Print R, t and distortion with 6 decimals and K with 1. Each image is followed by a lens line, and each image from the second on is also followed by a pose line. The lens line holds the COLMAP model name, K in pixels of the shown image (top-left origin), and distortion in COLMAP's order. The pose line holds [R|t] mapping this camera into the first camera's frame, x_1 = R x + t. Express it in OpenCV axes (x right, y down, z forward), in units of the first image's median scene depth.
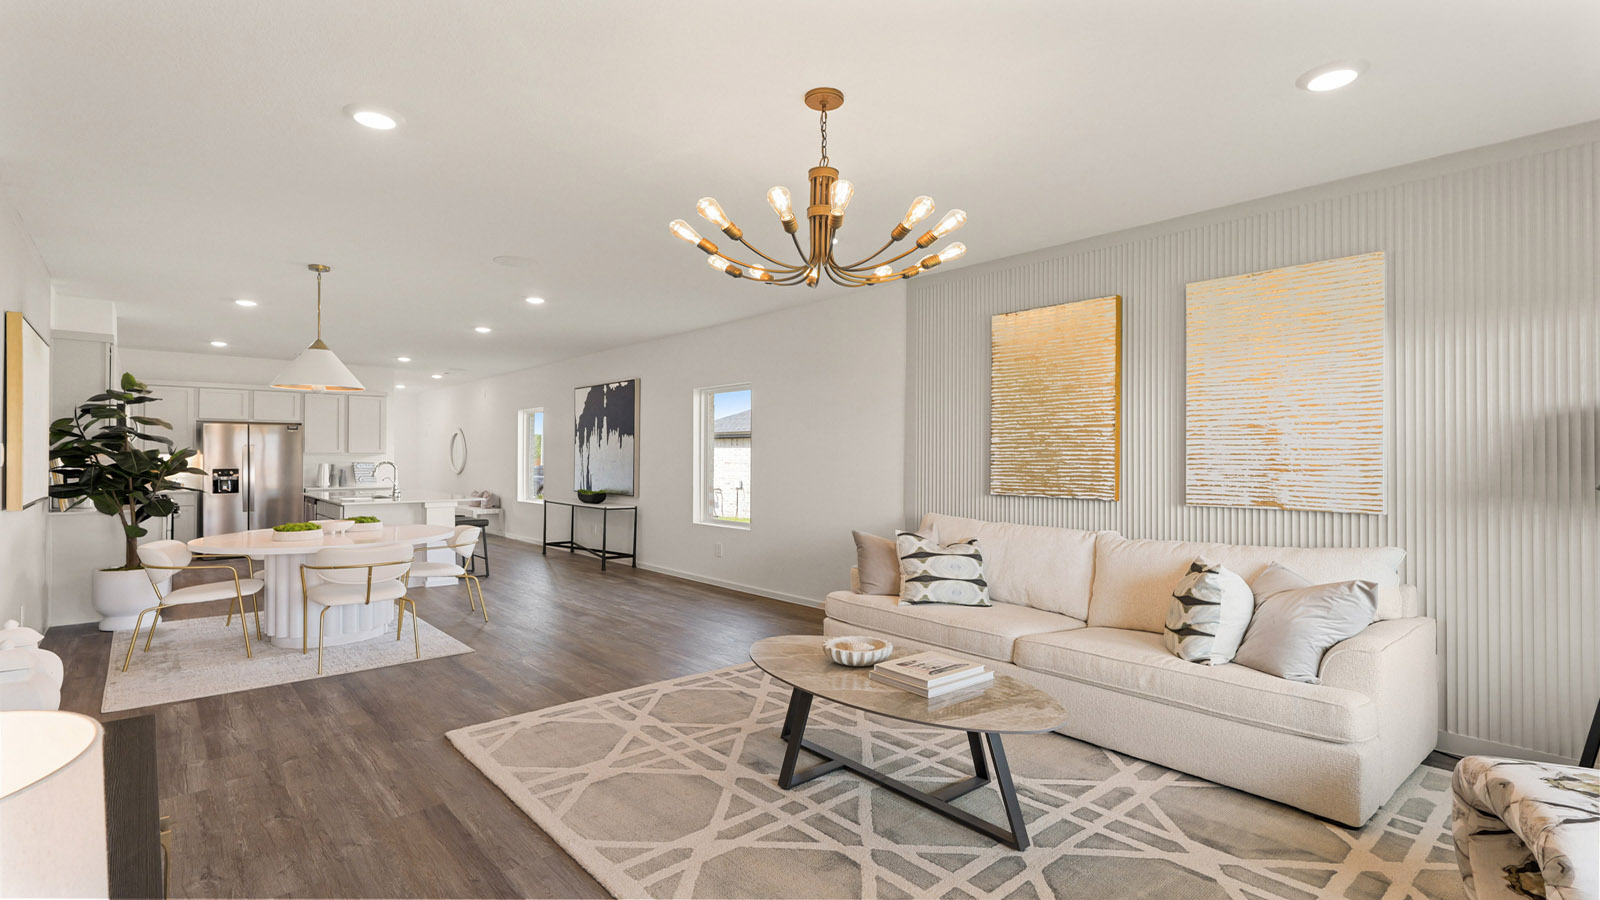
lens RADIAL K [[742.9, 0, 806.4], [0, 742.9, 454.4], [0, 0, 1]] dist [0.018101, 0.000192]
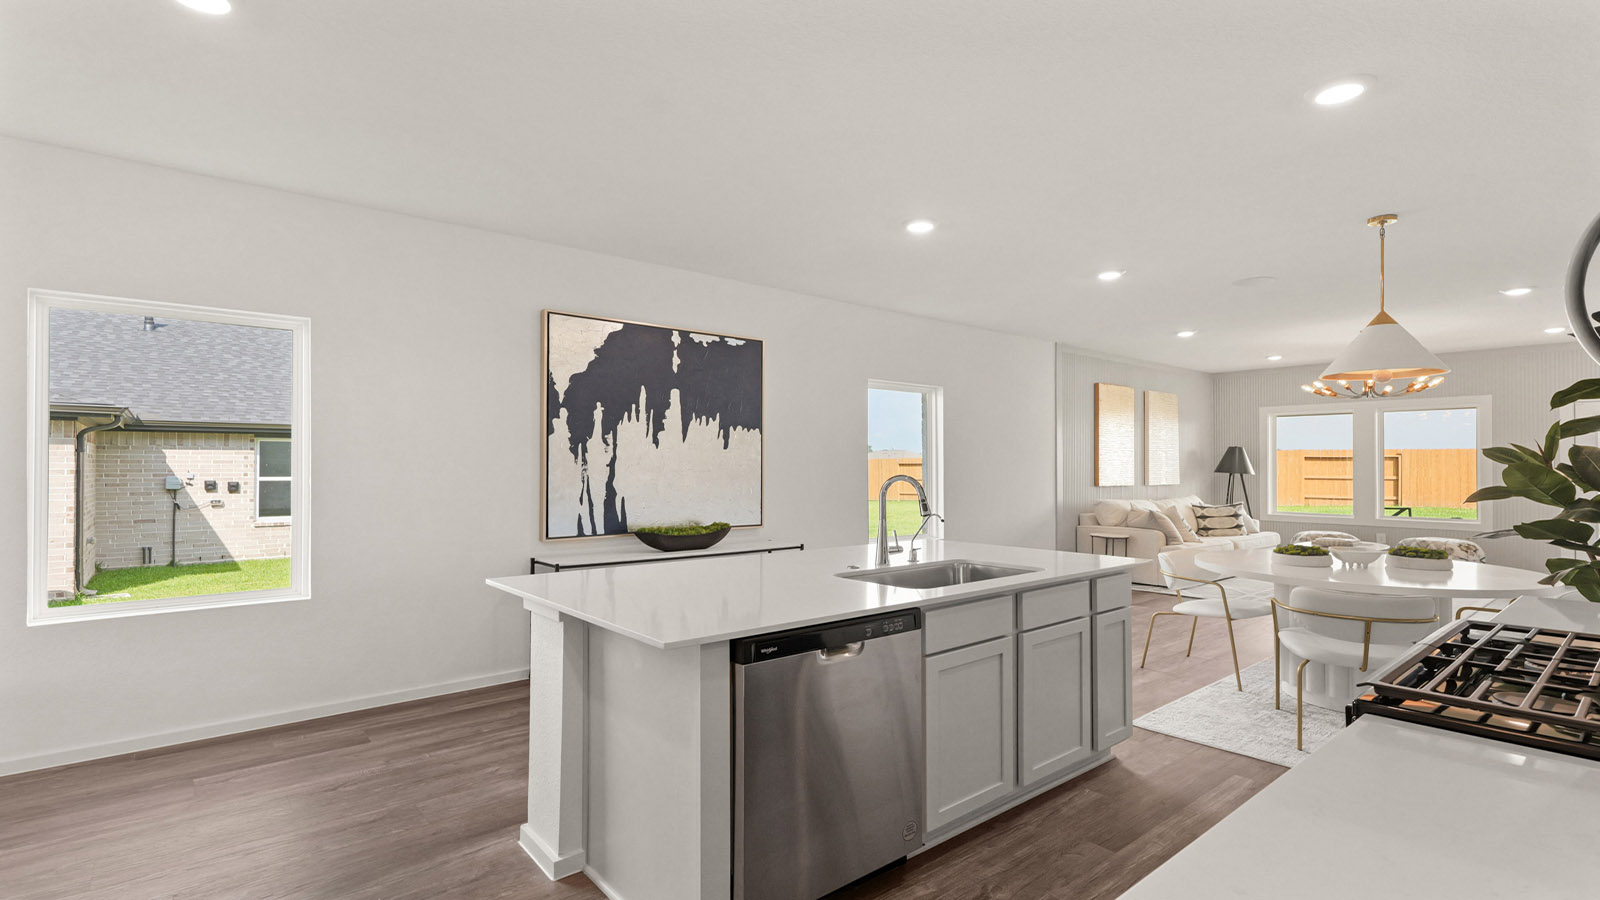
lens RADIAL K [[749.5, 0, 804.1], [0, 749.5, 459.9], [0, 0, 1]] dist [0.011840, -0.001018]
pose [[0.015125, 0.005642, 0.999870, -1.442129], [-0.004924, 0.999972, -0.005568, 0.005887], [-0.999873, -0.004839, 0.015152, 1.586314]]
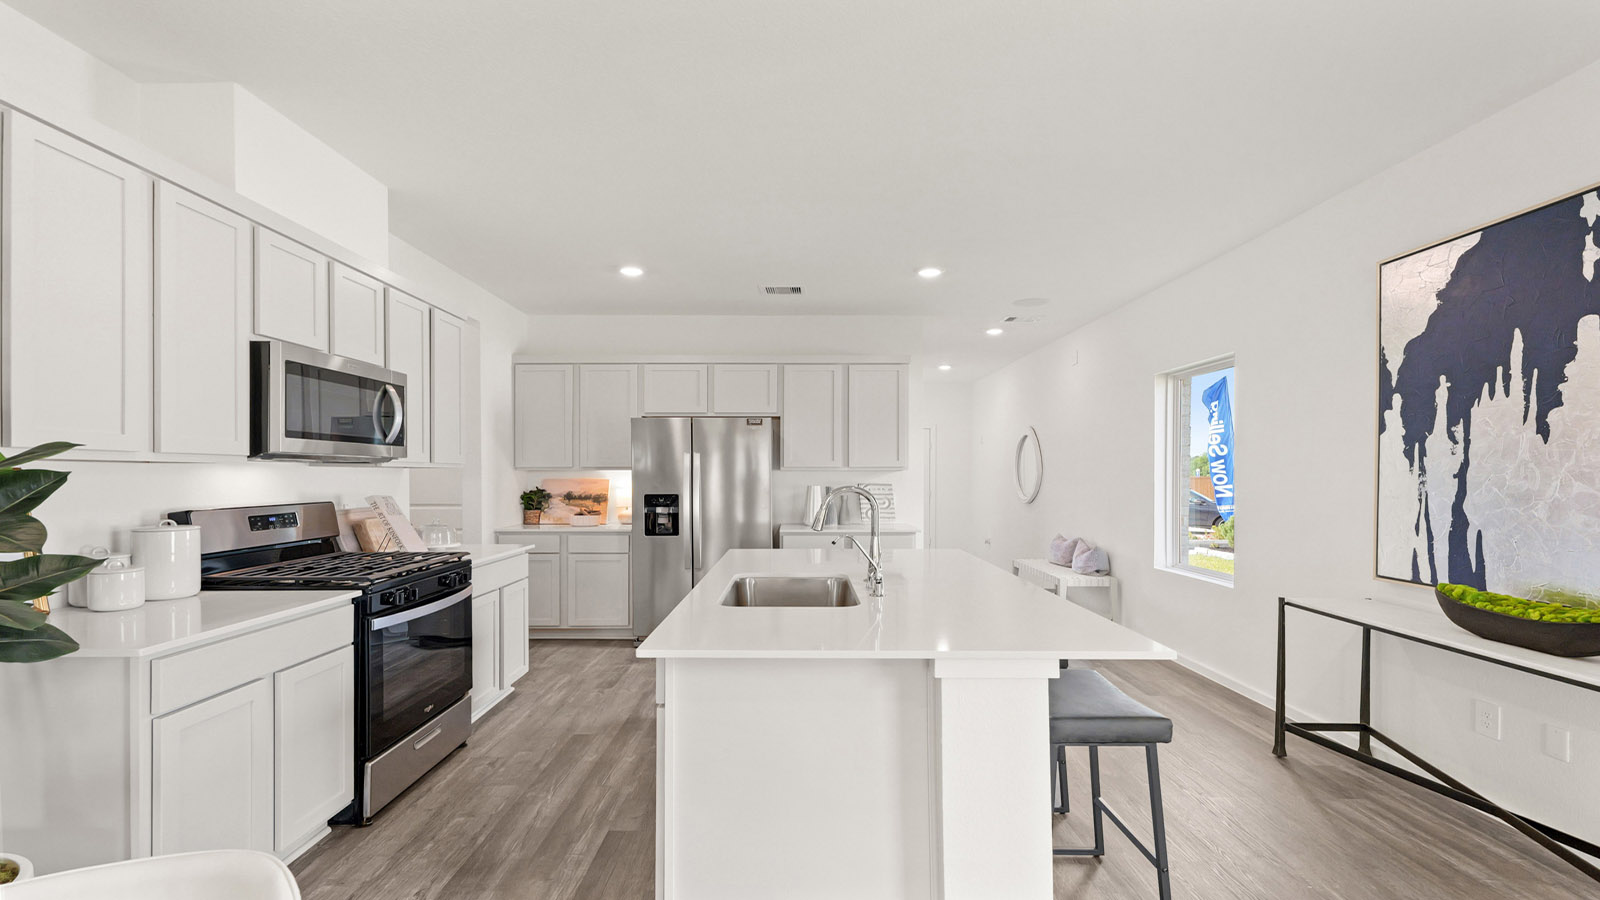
lens RADIAL K [[761.7, 0, 795.3], [0, 761.7, 476.4], [0, 0, 1]] dist [0.001187, 0.000151]
pose [[0.751042, 0.001117, -0.660253, -0.535075], [0.002598, 0.999986, 0.004647, 0.005042], [0.660249, -0.005205, 0.751029, 1.095302]]
